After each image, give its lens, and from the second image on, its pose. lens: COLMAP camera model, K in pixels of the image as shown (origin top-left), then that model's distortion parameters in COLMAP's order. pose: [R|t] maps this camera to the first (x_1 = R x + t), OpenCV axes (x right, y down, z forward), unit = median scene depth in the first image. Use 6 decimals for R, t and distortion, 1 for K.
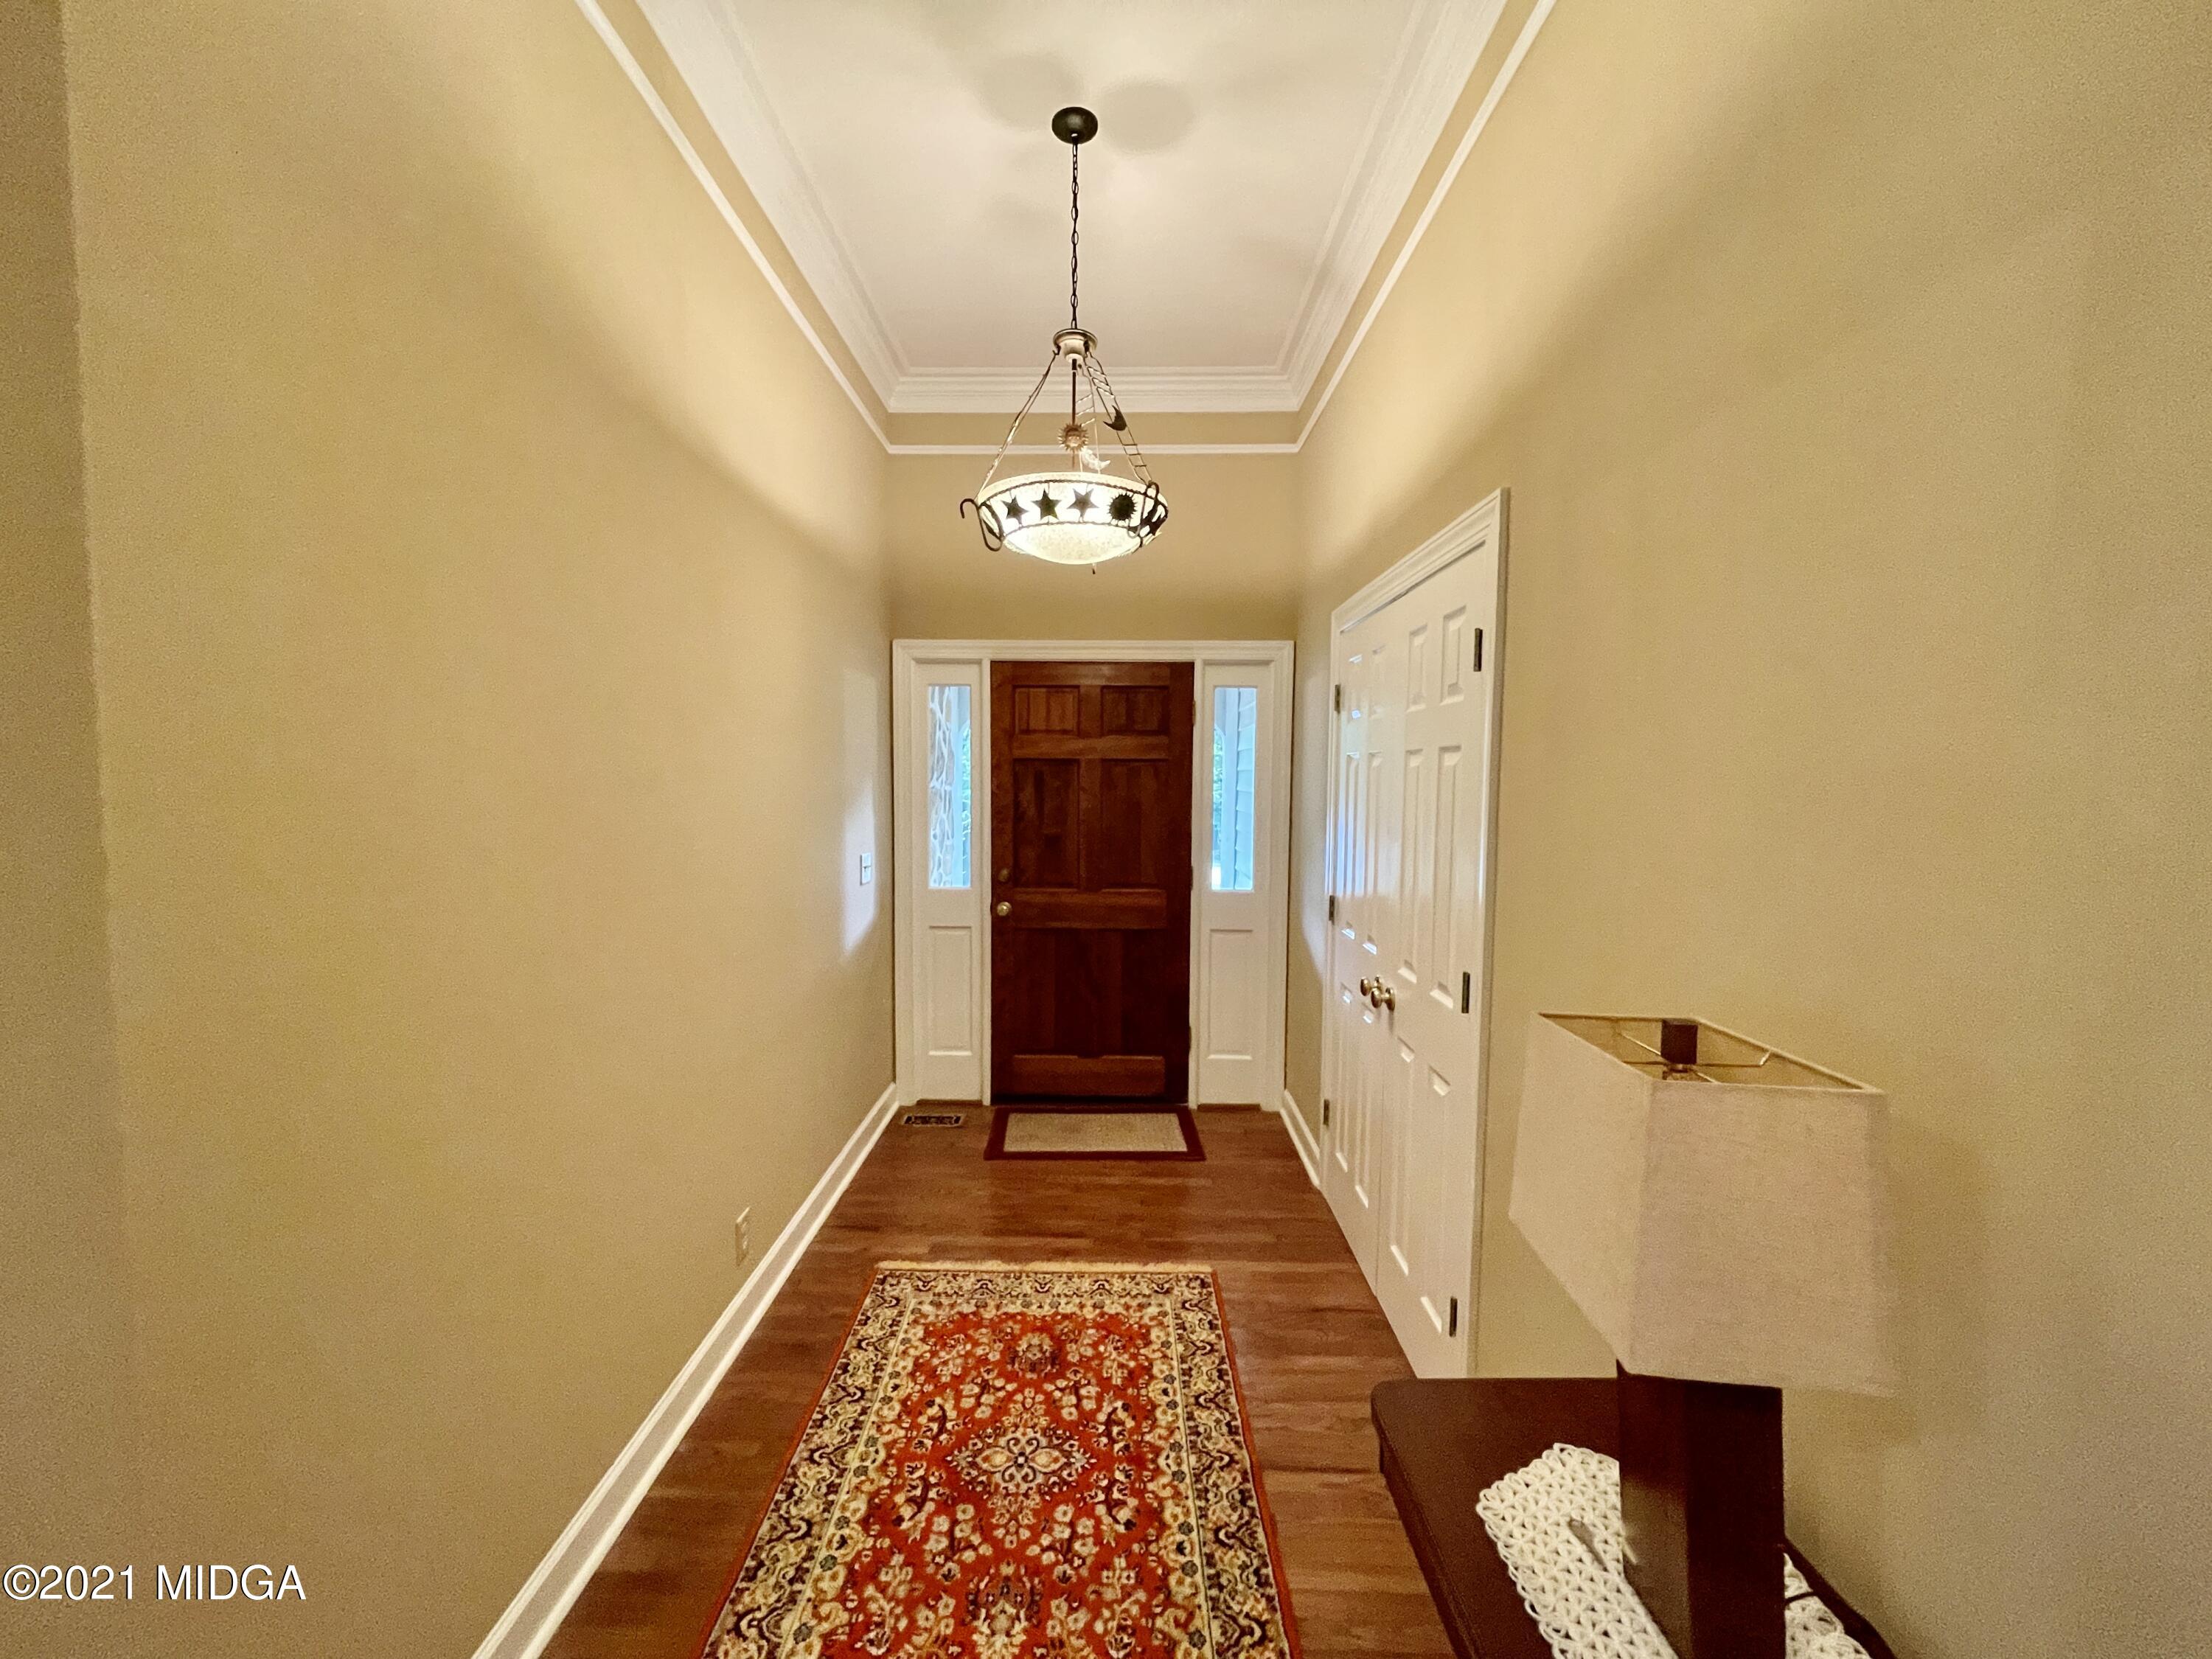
lens RADIAL K [[882.3, 0, 1099.3], [0, 882.3, 831.1], [0, 0, 1]] dist [-0.000082, -0.000249]
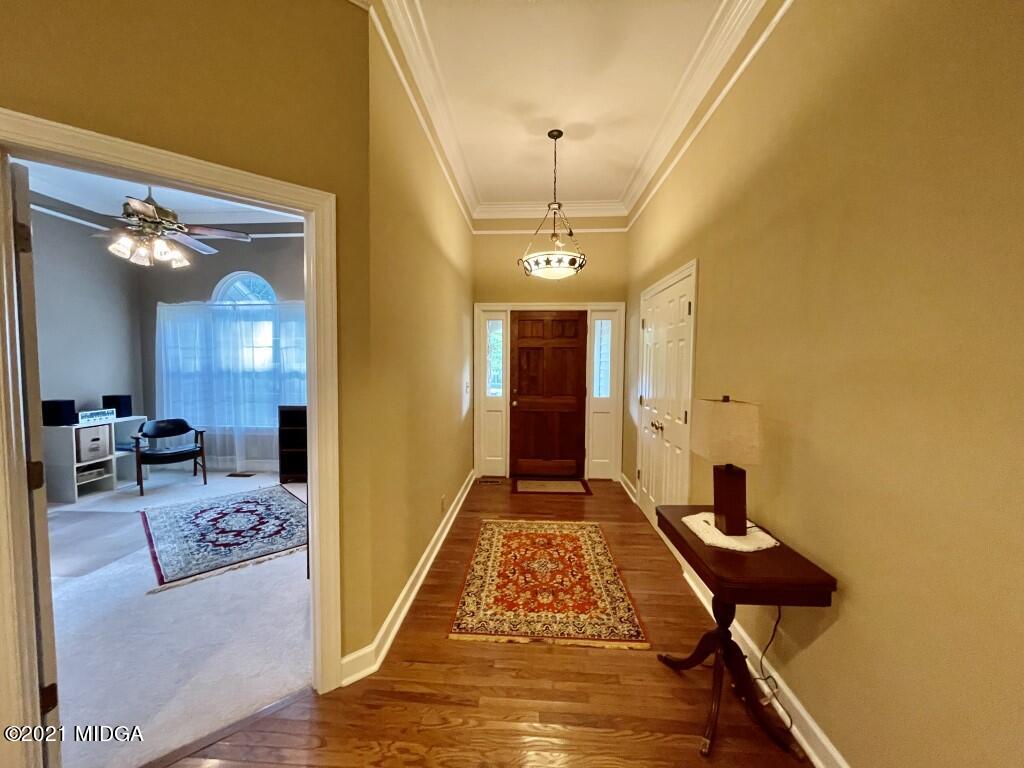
lens RADIAL K [[408.5, 0, 508.9], [0, 408.5, 384.8], [0, 0, 1]] dist [-0.000082, -0.000249]
pose [[0.999031, 0.000362, -0.044009, -0.124467], [-0.000481, 0.999996, -0.002686, 0.059256], [0.044008, 0.002704, 0.999028, -0.398844]]
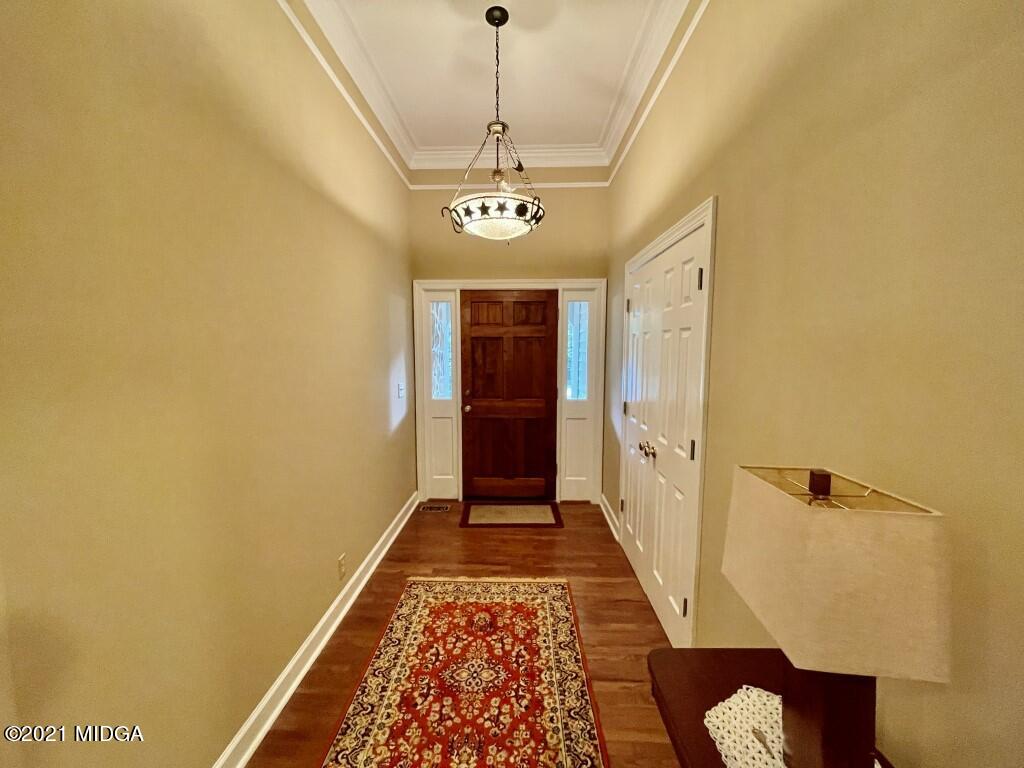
lens RADIAL K [[408.9, 0, 509.4], [0, 408.9, 383.8], [0, 0, 1]] dist [-0.000903, -0.000574]
pose [[0.999886, -0.005779, -0.013952, 0.008334], [0.006196, 0.999531, 0.029991, 0.000763], [0.013772, -0.030074, 0.999453, 0.053172]]
